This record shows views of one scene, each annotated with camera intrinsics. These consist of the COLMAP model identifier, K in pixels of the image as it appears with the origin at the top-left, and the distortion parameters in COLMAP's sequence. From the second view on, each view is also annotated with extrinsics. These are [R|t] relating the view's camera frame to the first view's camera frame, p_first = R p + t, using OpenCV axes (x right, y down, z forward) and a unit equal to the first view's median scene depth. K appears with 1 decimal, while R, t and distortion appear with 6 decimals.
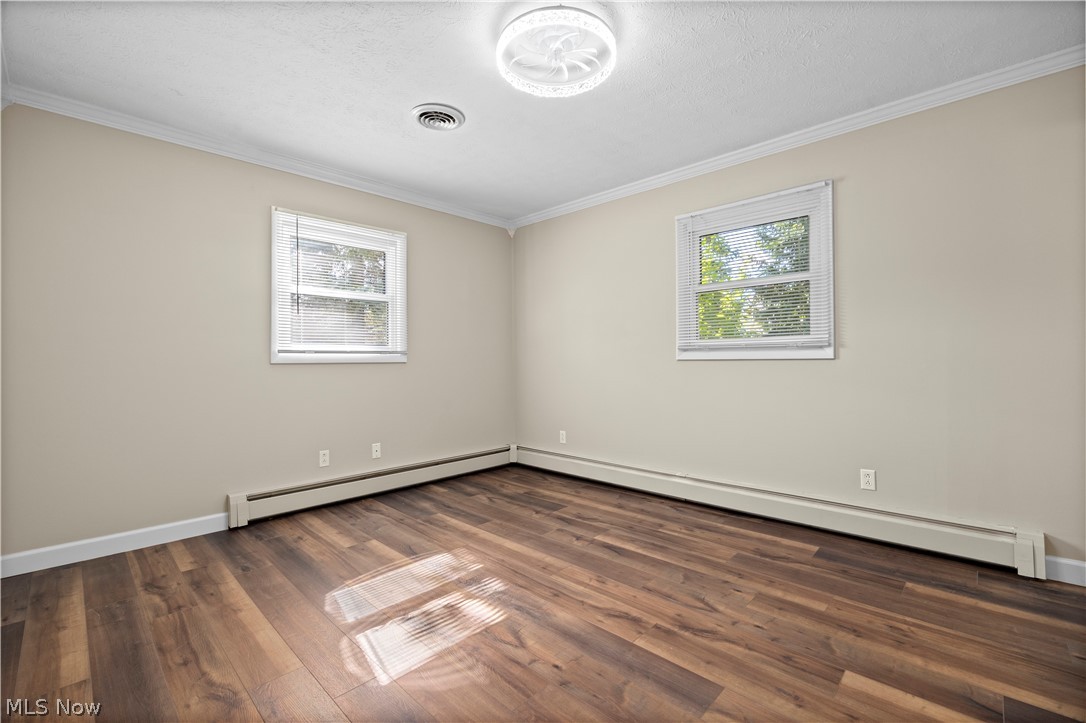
lens RADIAL K [[475.9, 0, 538.4], [0, 475.9, 356.8], [0, 0, 1]] dist [-0.012962, -0.000078]
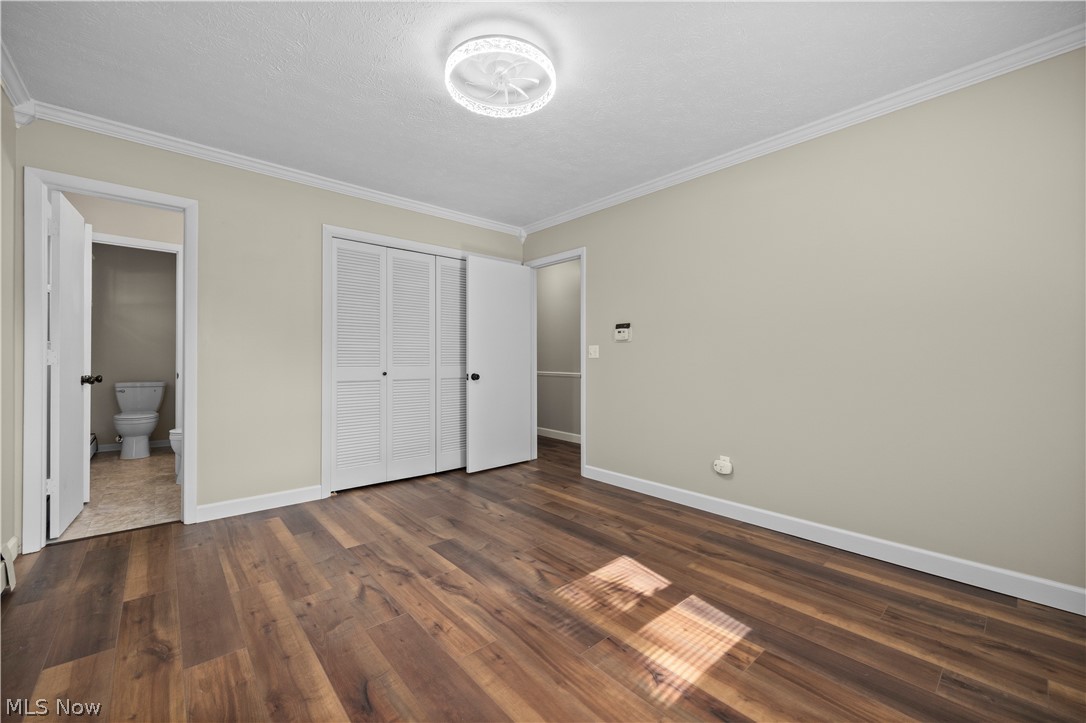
lens RADIAL K [[435.6, 0, 541.0], [0, 435.6, 359.8], [0, 0, 1]] dist [0.003267, 0.000147]
pose [[-0.996963, 0.007577, 0.077505, -0.123396], [0.006930, 0.999939, -0.008610, 0.013784], [-0.077565, -0.008047, -0.996955, 1.953947]]
